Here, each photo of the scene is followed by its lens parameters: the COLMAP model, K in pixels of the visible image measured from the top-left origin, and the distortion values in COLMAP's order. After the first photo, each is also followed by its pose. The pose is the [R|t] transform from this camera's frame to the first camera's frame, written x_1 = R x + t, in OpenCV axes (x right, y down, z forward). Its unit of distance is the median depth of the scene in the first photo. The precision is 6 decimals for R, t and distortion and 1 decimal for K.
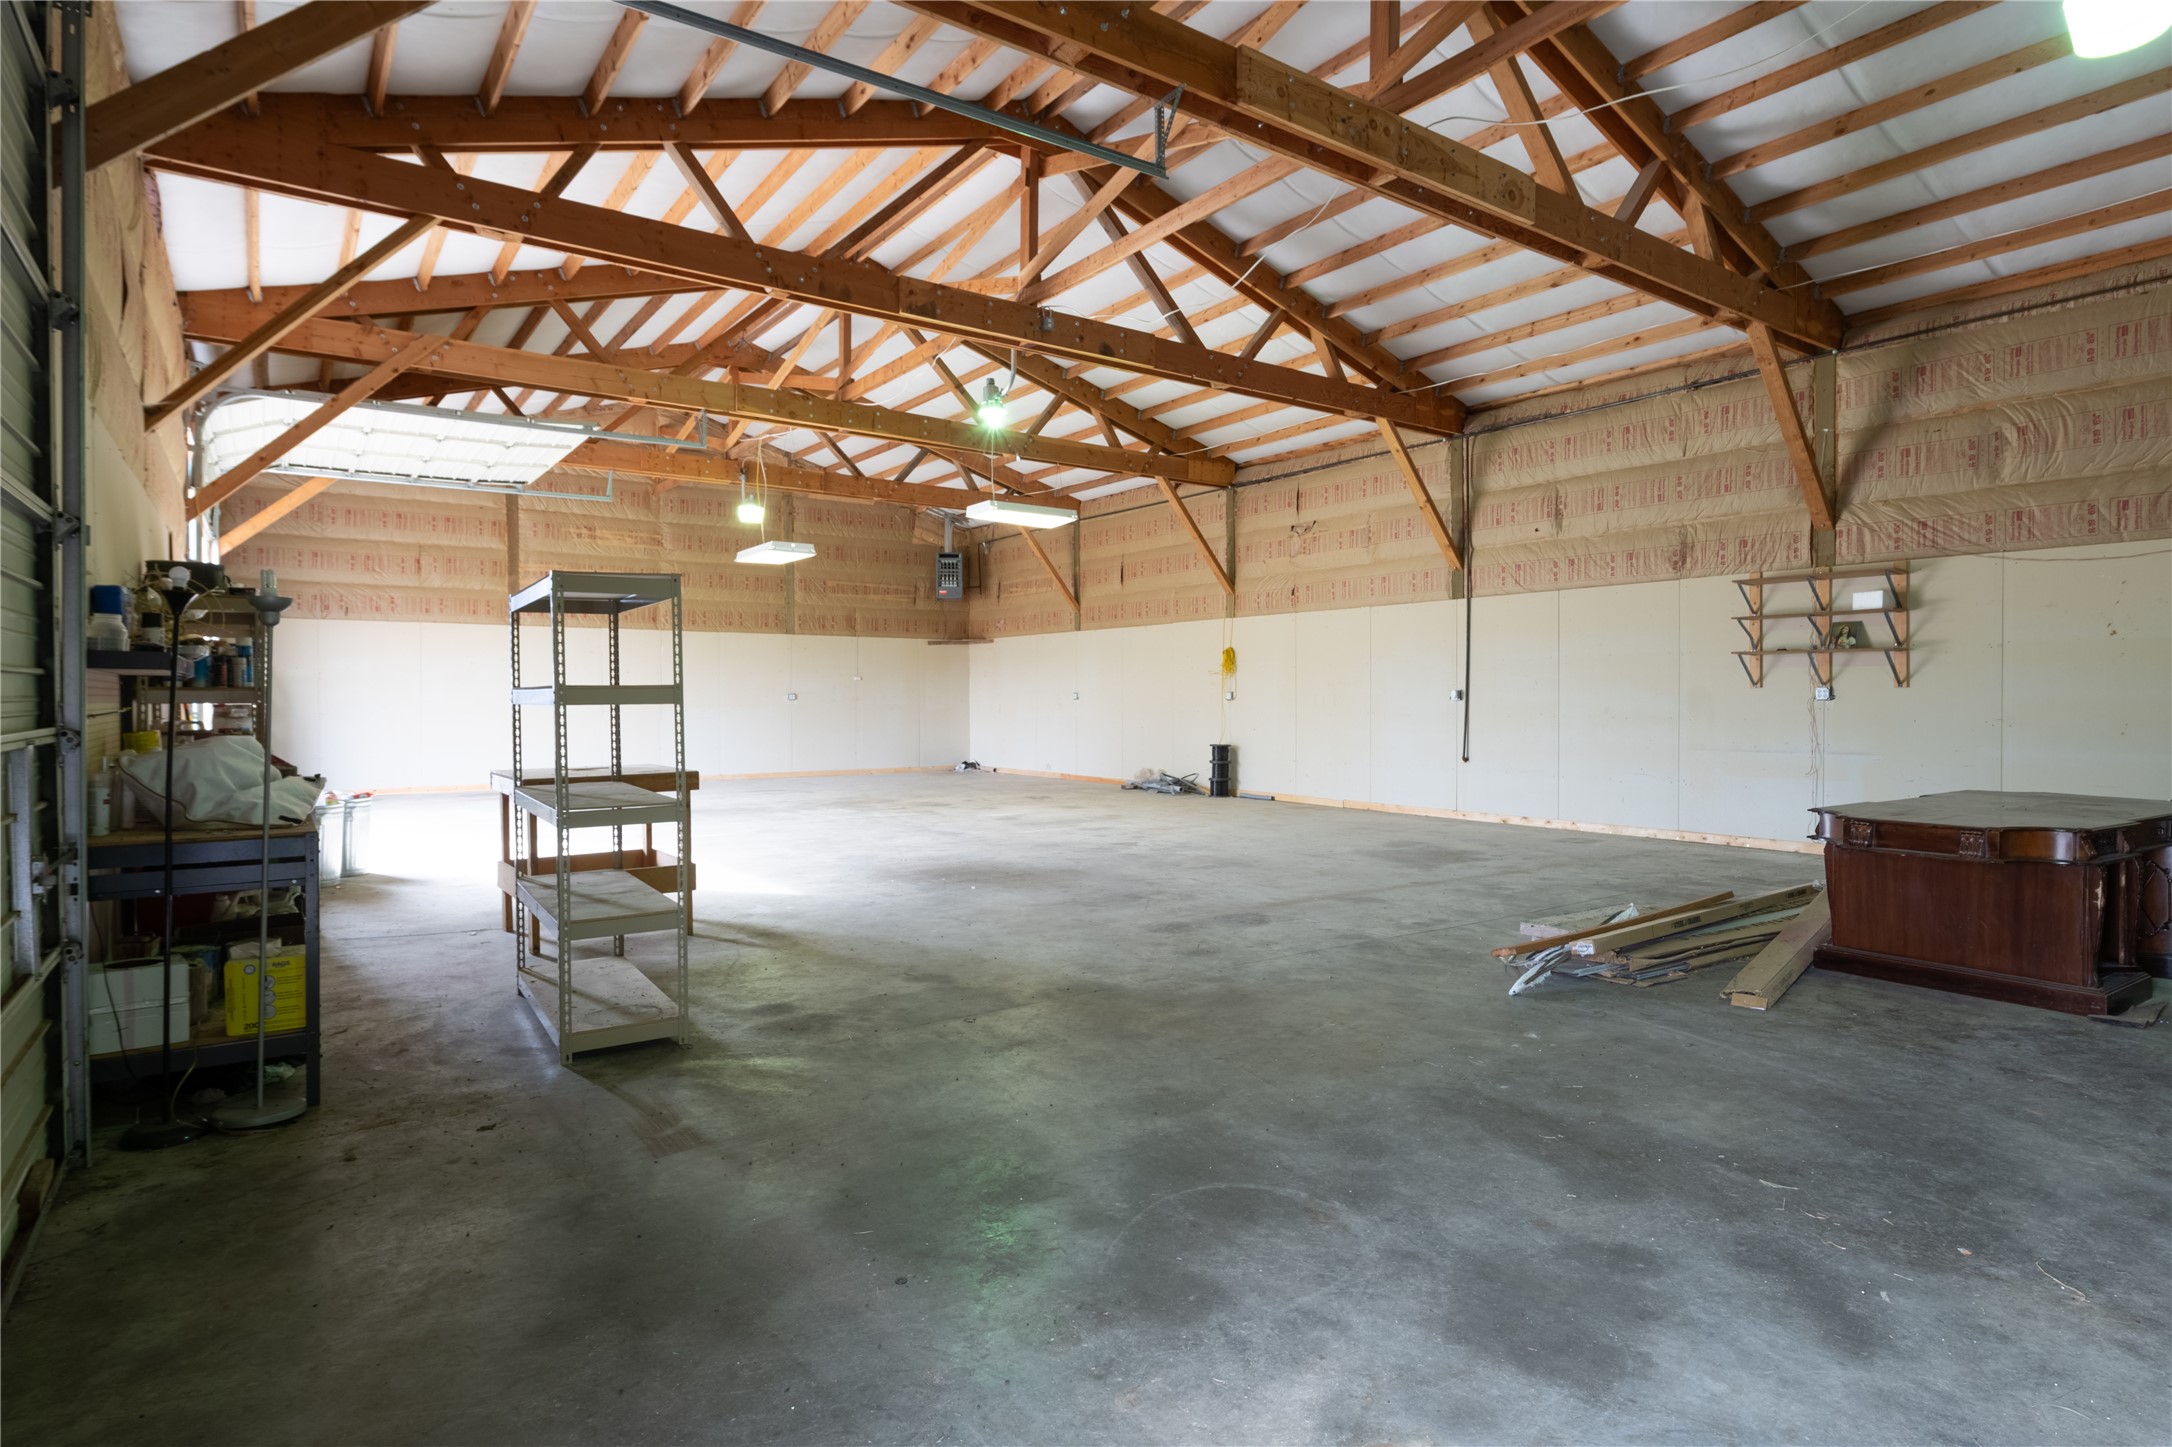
lens RADIAL K [[1137.2, 0, 1087.0], [0, 1137.2, 713.5], [0, 0, 1]] dist [0.006755, -0.006489]
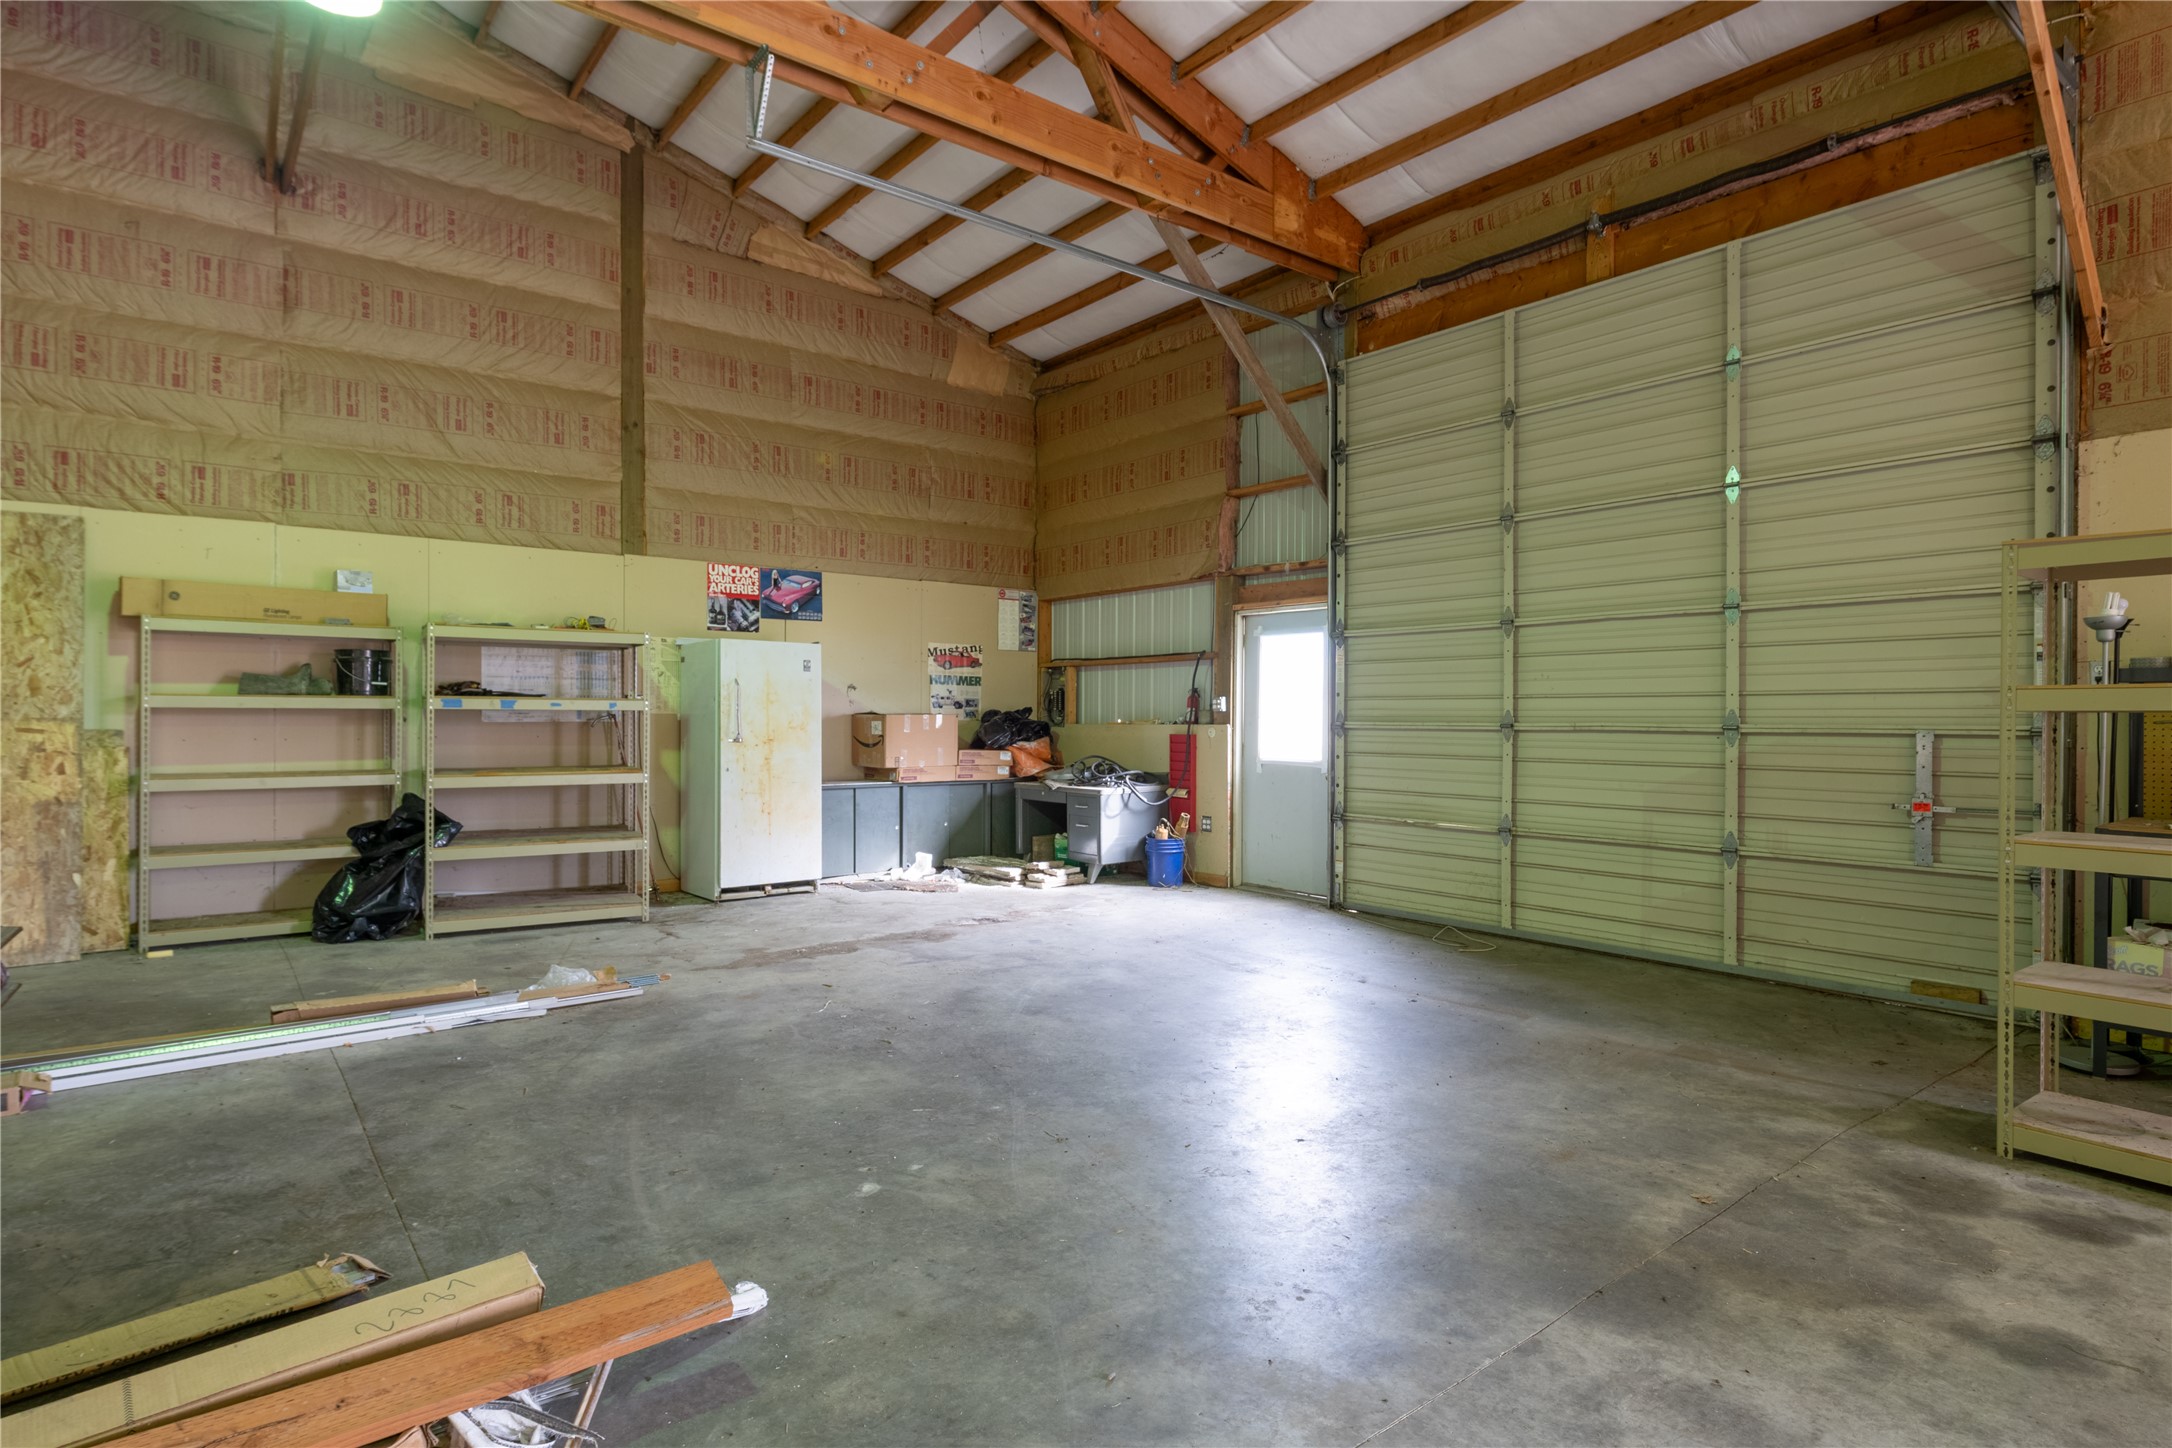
lens RADIAL K [[1137.2, 0, 1084.4], [0, 1137.2, 720.8], [0, 0, 1]] dist [0.006755, -0.006489]
pose [[-0.998786, -0.000437, -0.049251, 0.297090], [-0.001535, 0.999751, 0.022268, -0.018272], [0.049229, 0.022317, -0.998538, 1.716390]]
